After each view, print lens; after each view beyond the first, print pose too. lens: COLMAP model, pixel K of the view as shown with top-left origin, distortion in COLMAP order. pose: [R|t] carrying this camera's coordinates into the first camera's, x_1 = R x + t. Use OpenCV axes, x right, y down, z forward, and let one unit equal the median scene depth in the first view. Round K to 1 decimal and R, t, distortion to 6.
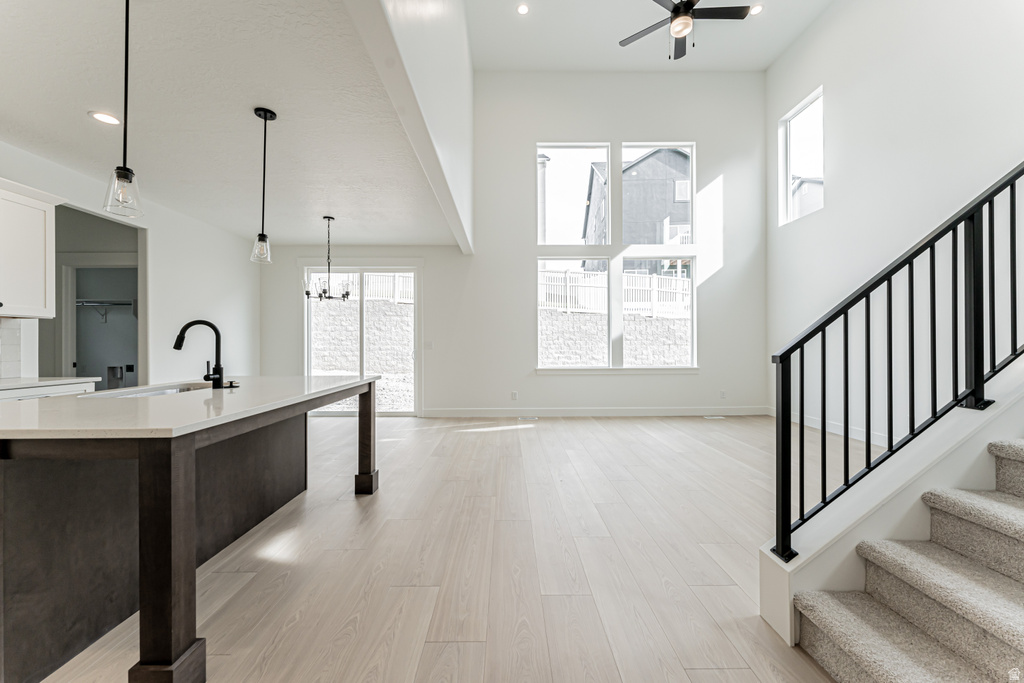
lens RADIAL K [[410.1, 0, 512.0], [0, 410.1, 341.5], [0, 0, 1]] dist [0.000848, 0.000139]
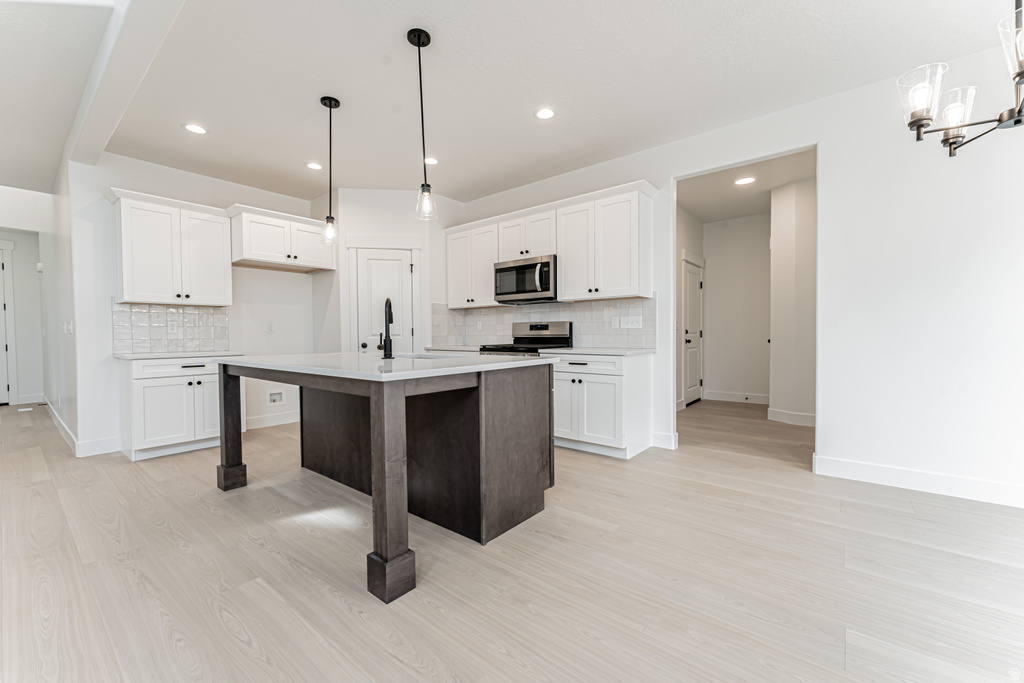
lens RADIAL K [[414.9, 0, 512.0], [0, 414.9, 341.5], [0, 0, 1]] dist [0.000994, 0.000286]
pose [[-0.639330, 0.026759, -0.768467, -0.062256], [0.016404, 0.999641, 0.021162, 0.046426], [0.768758, 0.000924, -0.639539, 1.820735]]
